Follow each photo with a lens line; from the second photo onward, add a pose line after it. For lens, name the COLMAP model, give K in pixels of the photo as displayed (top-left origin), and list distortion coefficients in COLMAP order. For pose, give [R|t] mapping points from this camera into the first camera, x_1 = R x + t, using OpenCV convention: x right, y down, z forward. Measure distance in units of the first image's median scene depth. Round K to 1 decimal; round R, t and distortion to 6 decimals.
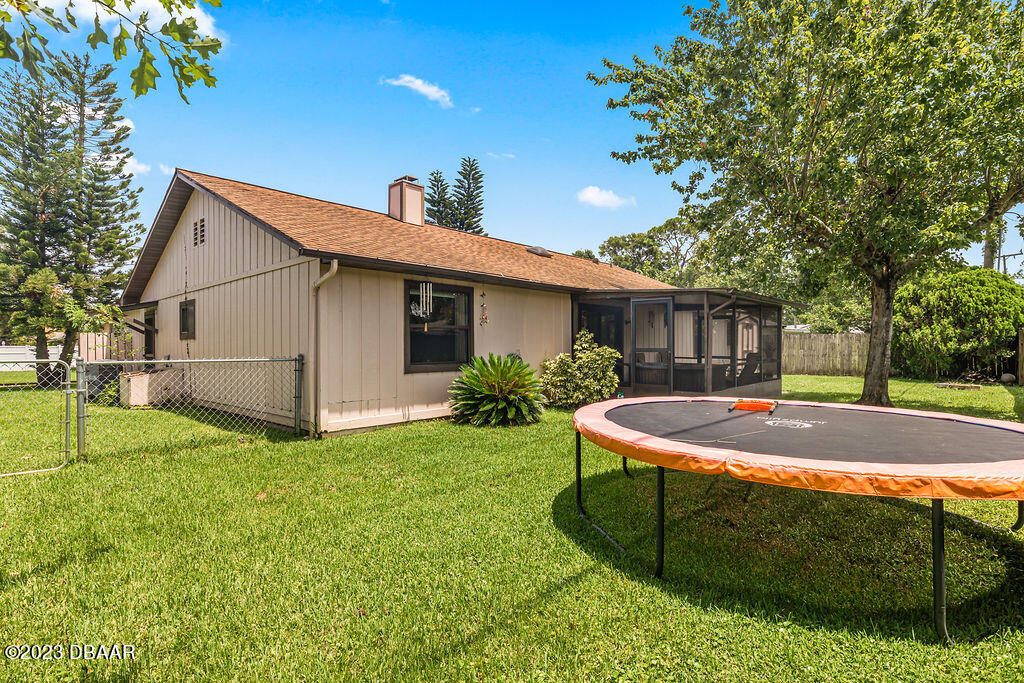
lens RADIAL K [[505.8, 0, 513.0], [0, 505.8, 347.6], [0, 0, 1]] dist [-0.001159, -0.000170]
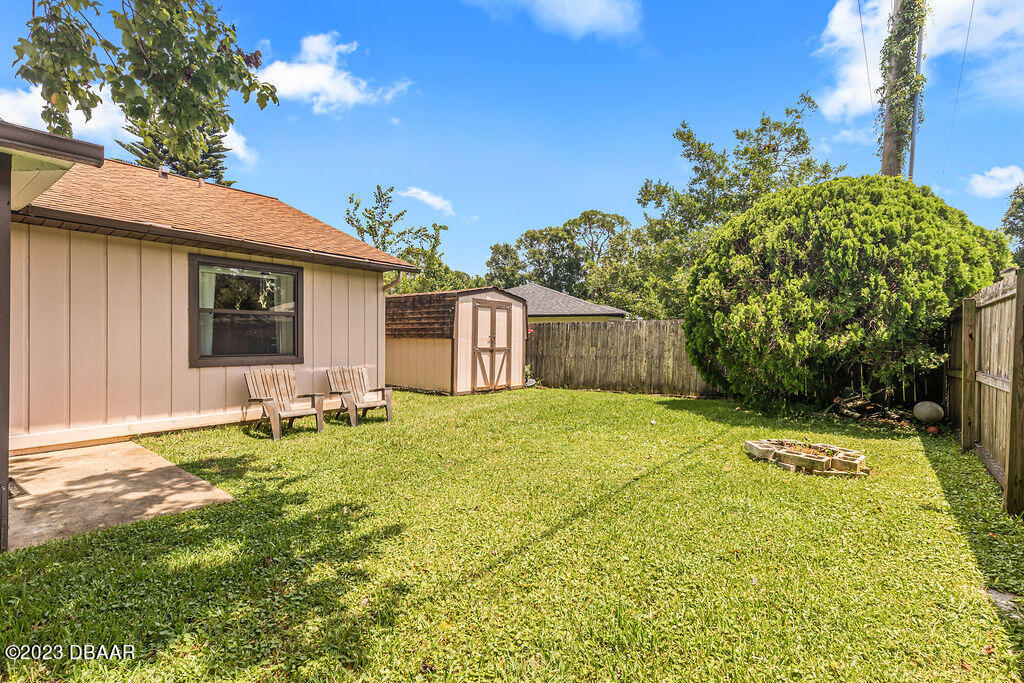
lens RADIAL K [[464.6, 0, 513.7], [0, 464.6, 344.5], [0, 0, 1]] dist [0.012137, -0.002926]
pose [[0.997626, 0.011401, 0.067908, 0.573166], [-0.011453, 0.999934, 0.000368, 0.002802], [-0.067900, -0.001145, 0.997691, 0.599762]]
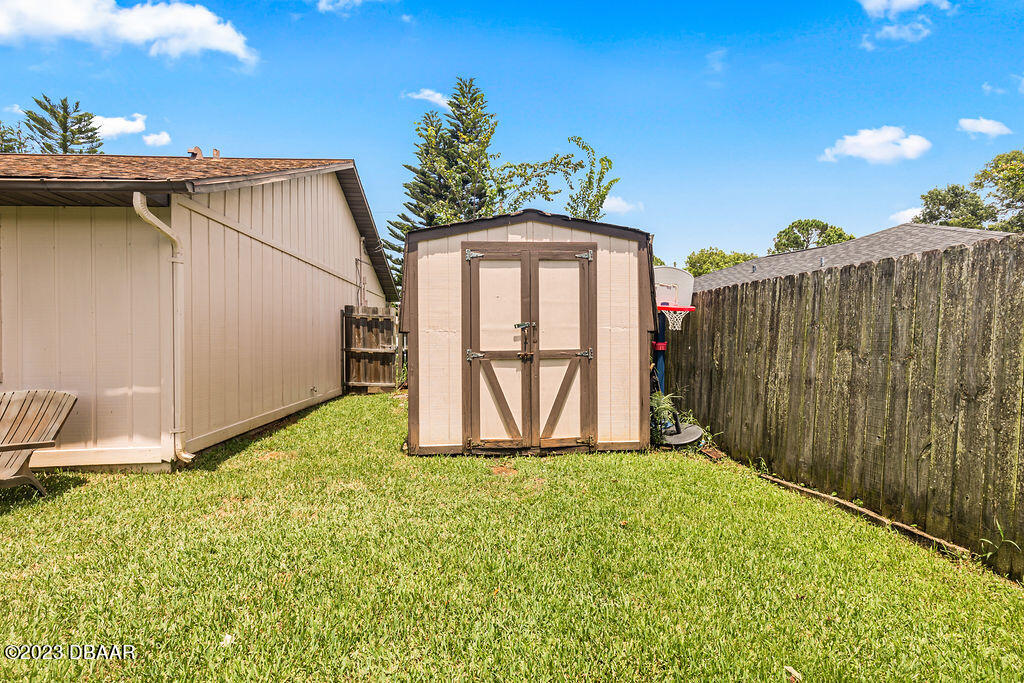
lens RADIAL K [[464.6, 0, 507.8], [0, 464.6, 339.5], [0, 0, 1]] dist [0.012137, -0.002926]
pose [[0.730944, 0.001078, -0.682437, 0.776317], [-0.000376, 0.999999, 0.001177, 0.000390], [0.682437, -0.000604, 0.730944, 1.045361]]
